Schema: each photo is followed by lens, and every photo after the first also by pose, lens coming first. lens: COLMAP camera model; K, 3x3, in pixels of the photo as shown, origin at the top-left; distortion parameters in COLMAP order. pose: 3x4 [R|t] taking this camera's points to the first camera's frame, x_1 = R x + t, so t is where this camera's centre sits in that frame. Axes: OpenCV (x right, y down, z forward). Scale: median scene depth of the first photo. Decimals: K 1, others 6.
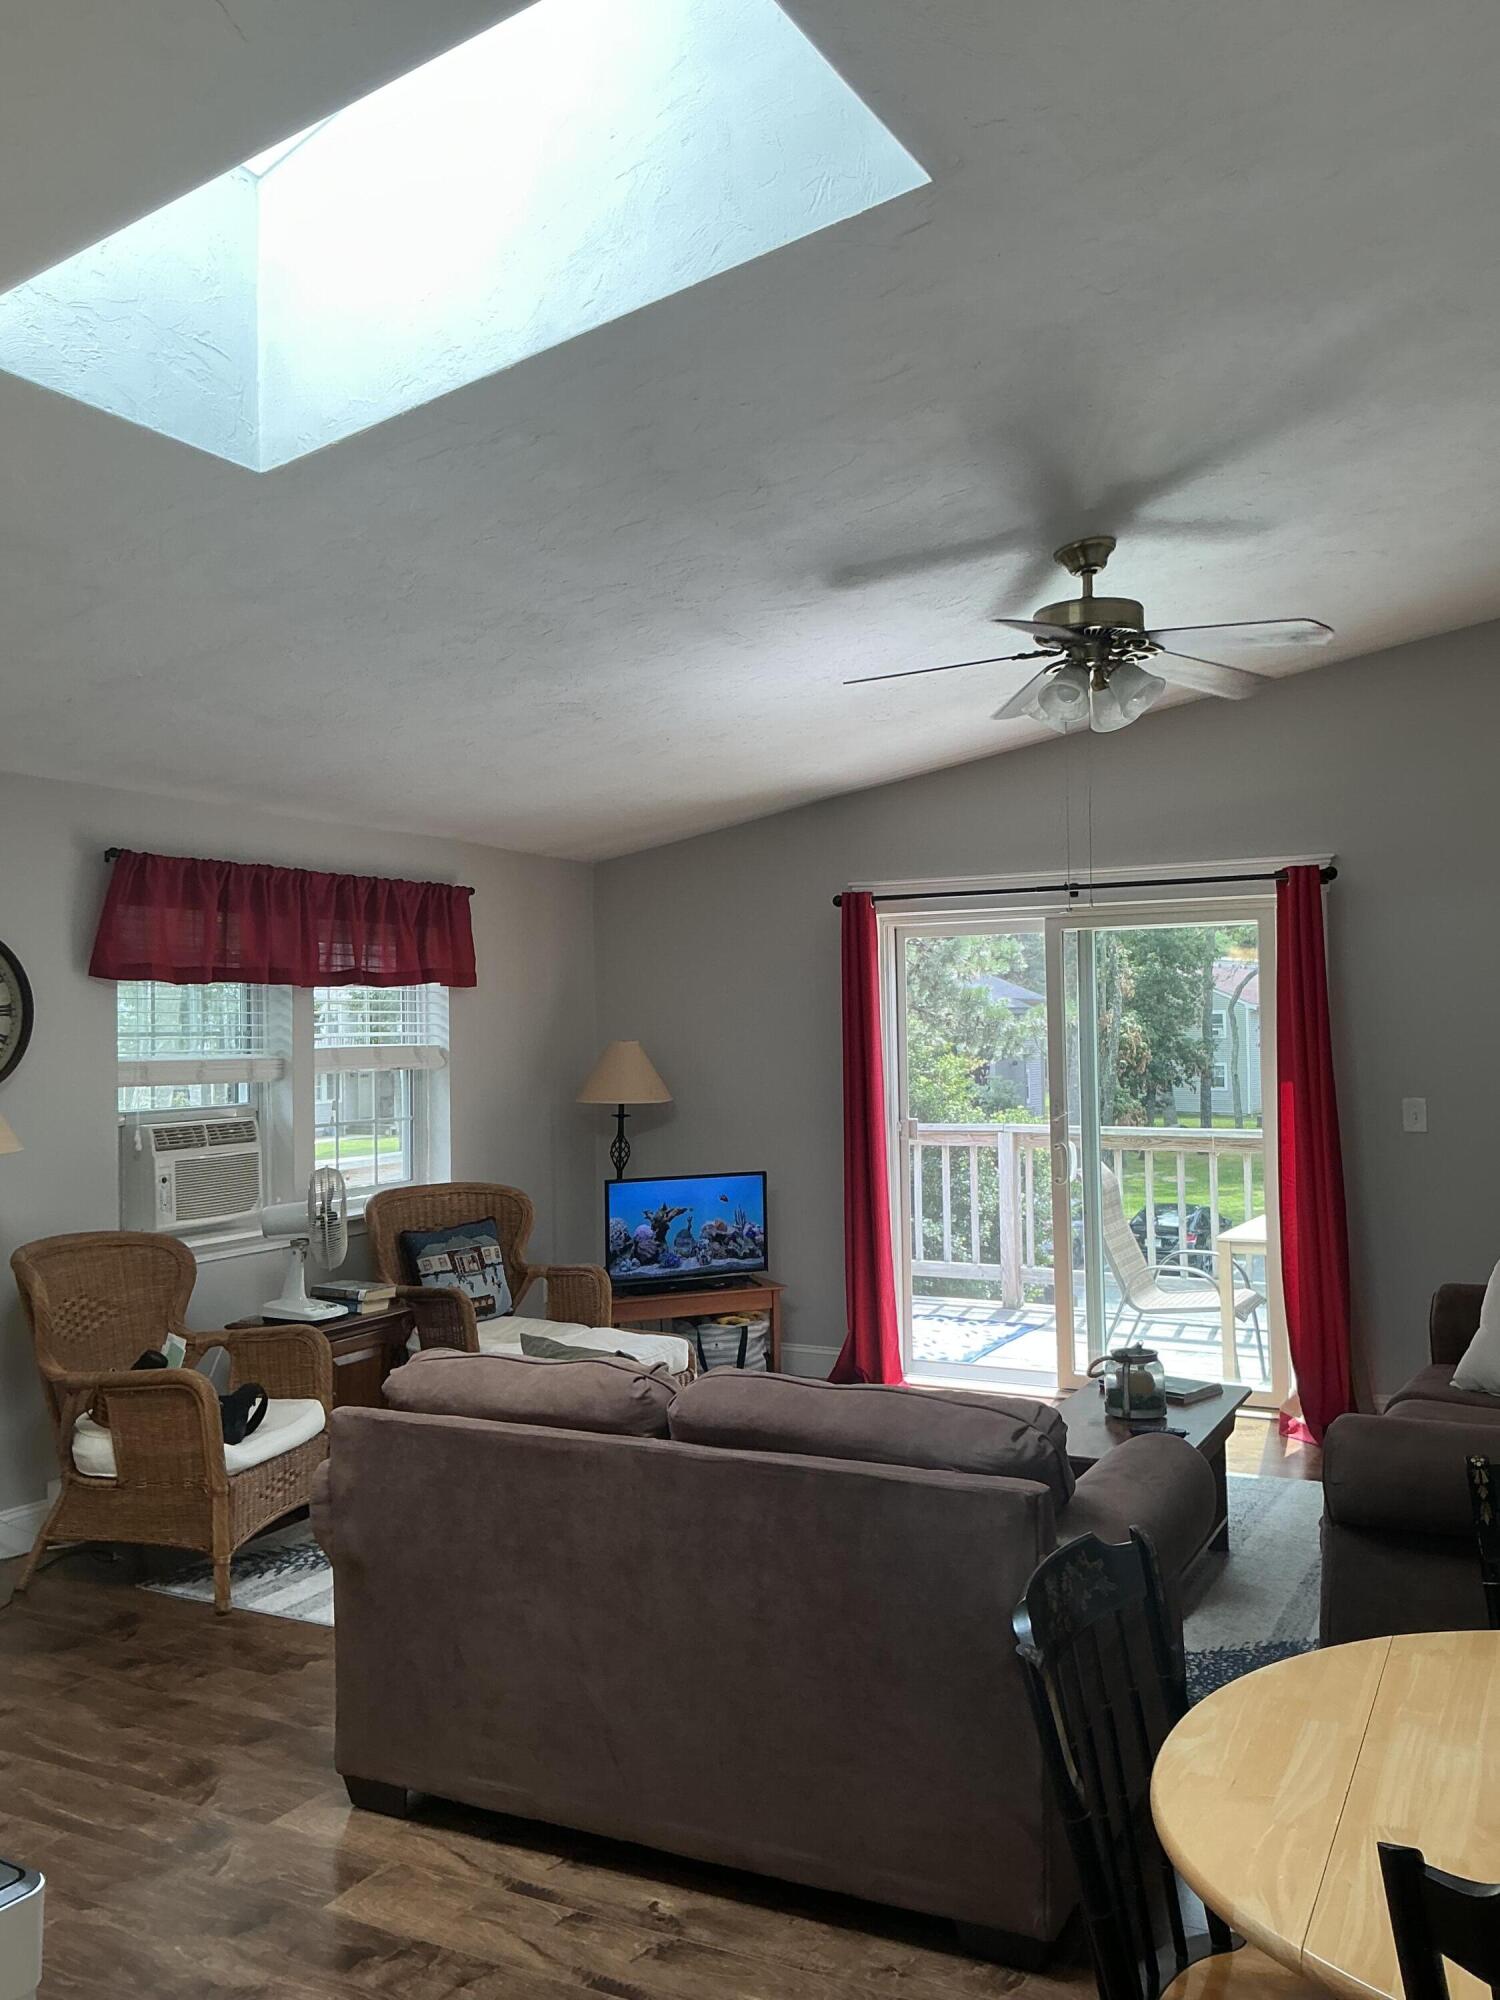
lens RADIAL K [[1619.8, 0, 737.6], [0, 1619.8, 1013.8], [0, 0, 1]] dist [0.121220, -0.242263]
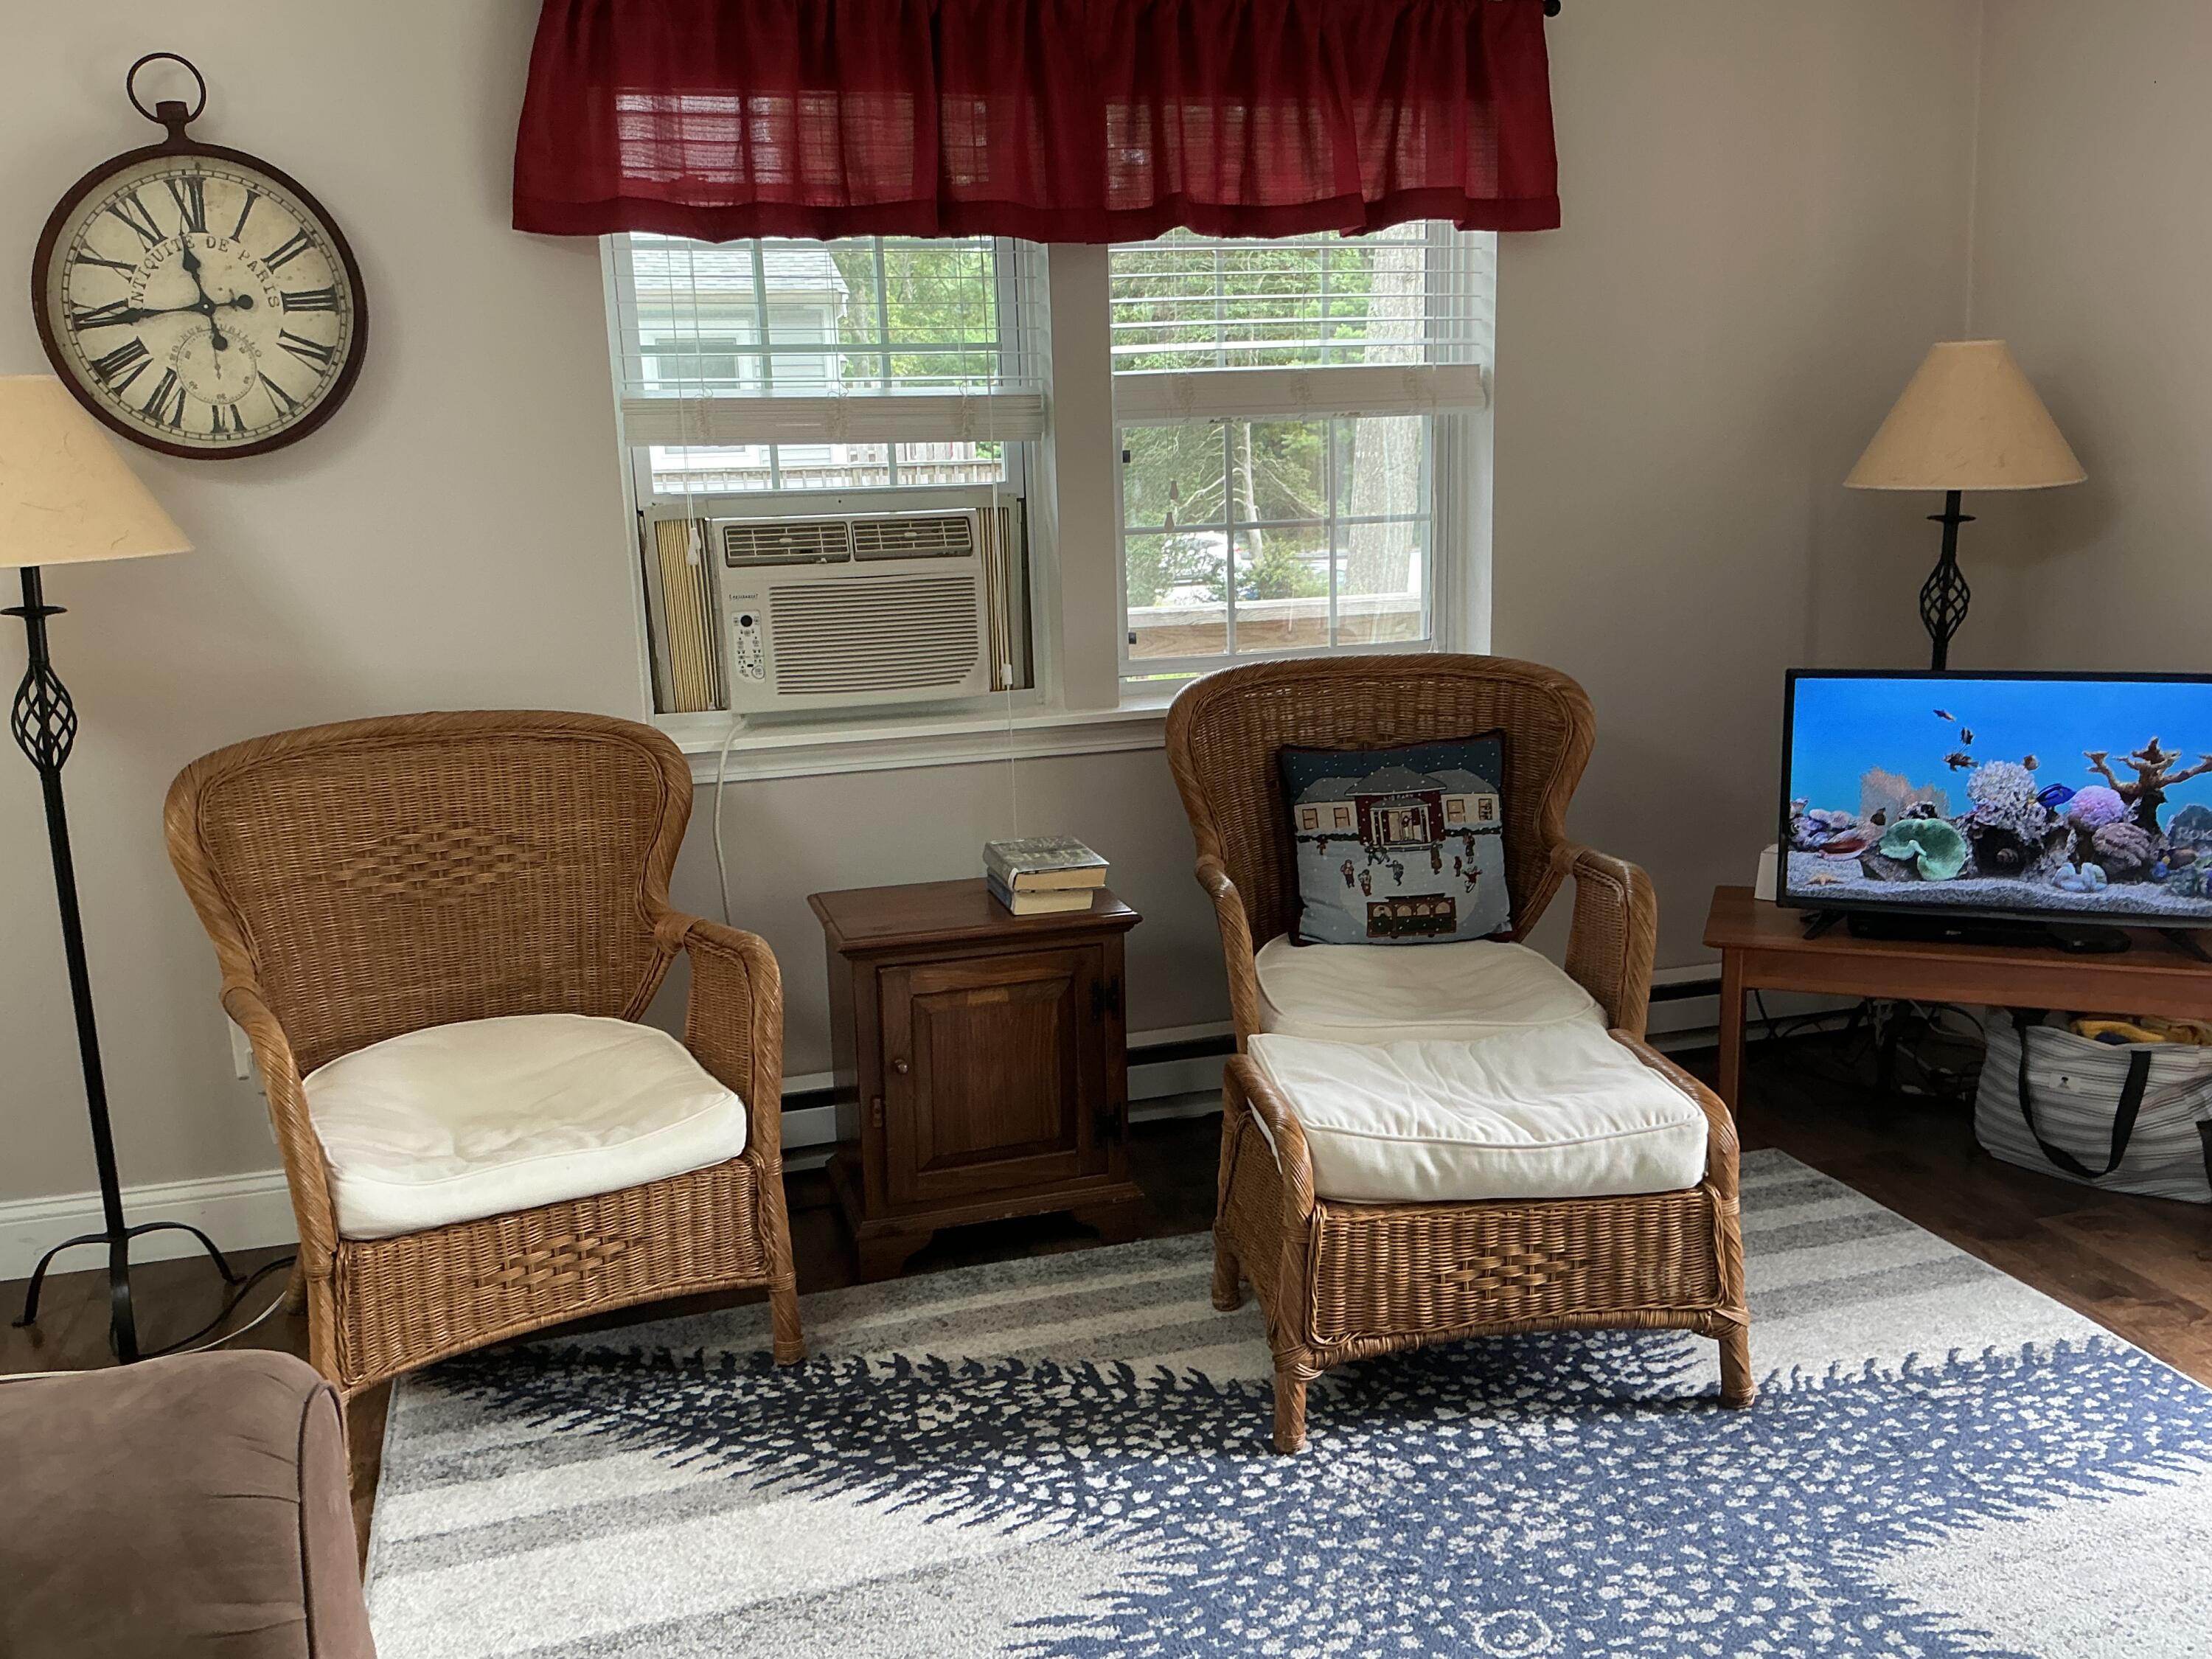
lens RADIAL K [[1809.3, 0, 1060.8], [0, 1809.3, 842.9], [0, 0, 1]] dist [0.114487, -0.233217]
pose [[0.694324, 0.136946, -0.706513, 0.142991], [0.032373, 0.974790, 0.220761, 0.036679], [0.718934, -0.176152, 0.672387, 0.561767]]
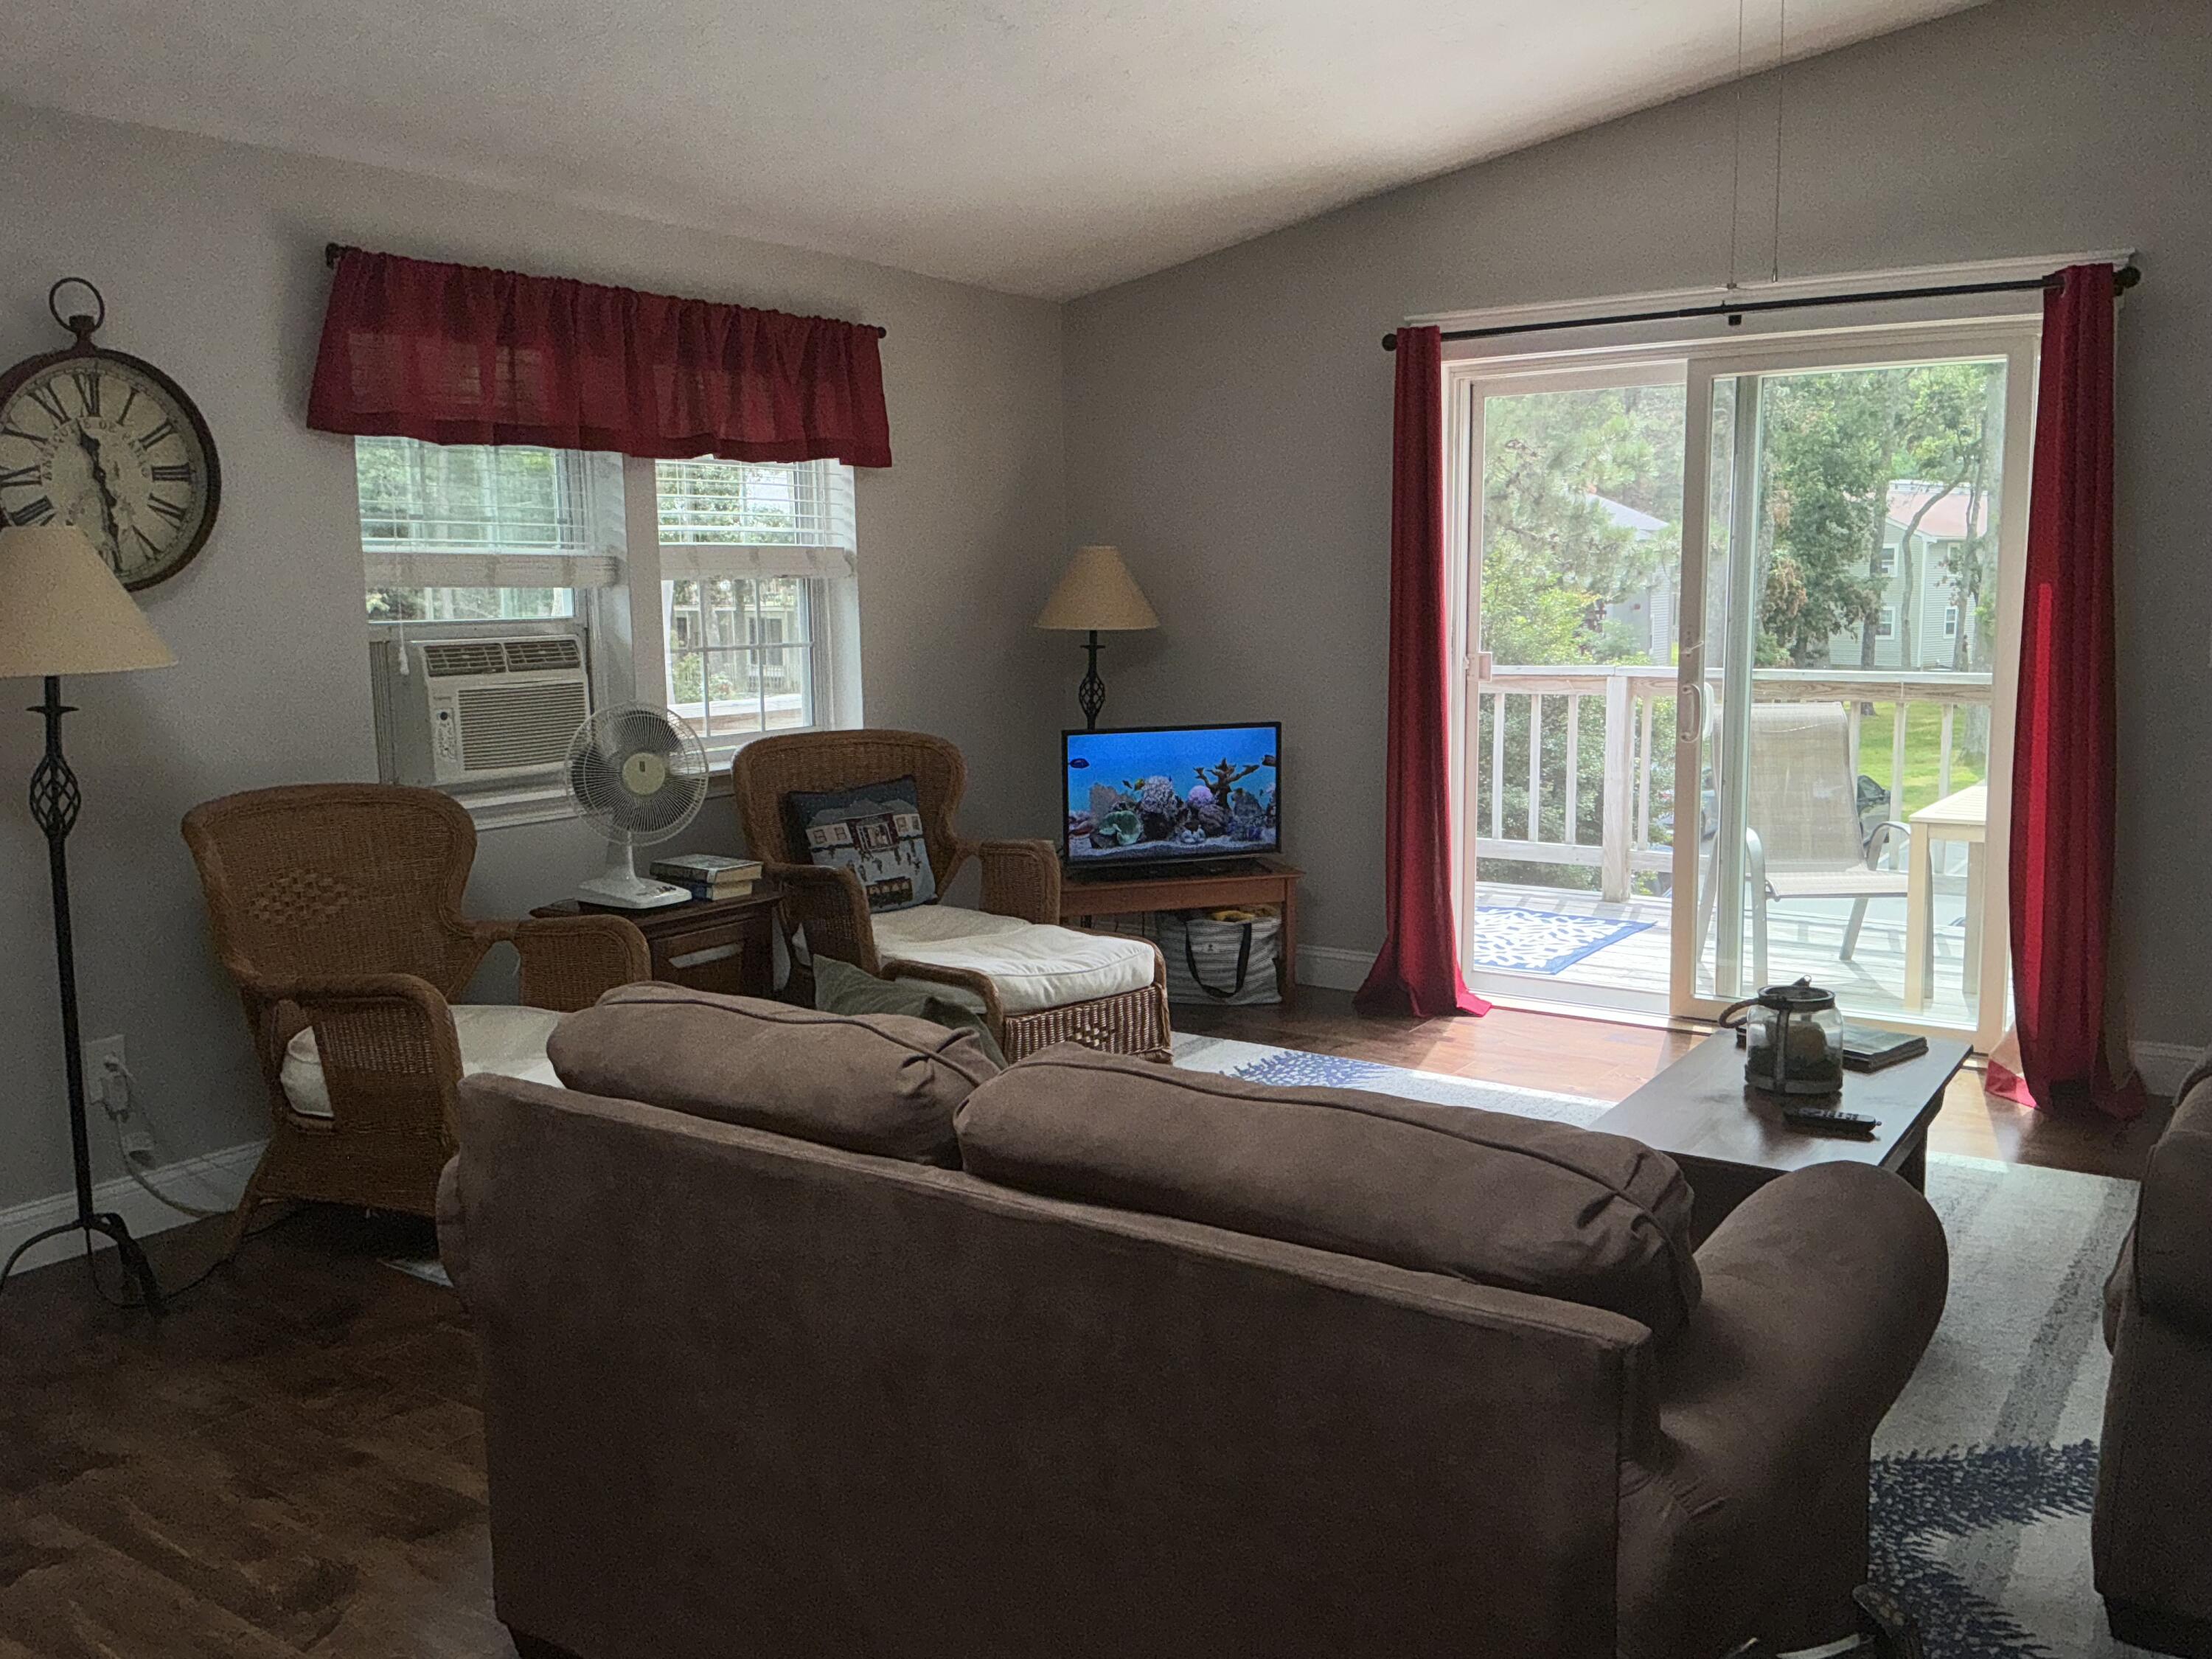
lens RADIAL K [[1816.2, 0, 1106.0], [0, 1816.2, 829.5], [0, 0, 1]] dist [0.112247, -0.194876]
pose [[0.993798, 0.018879, -0.109587, 0.033534], [-0.002077, 0.988462, 0.151457, 0.022109], [0.111182, -0.150290, 0.982370, 0.180808]]
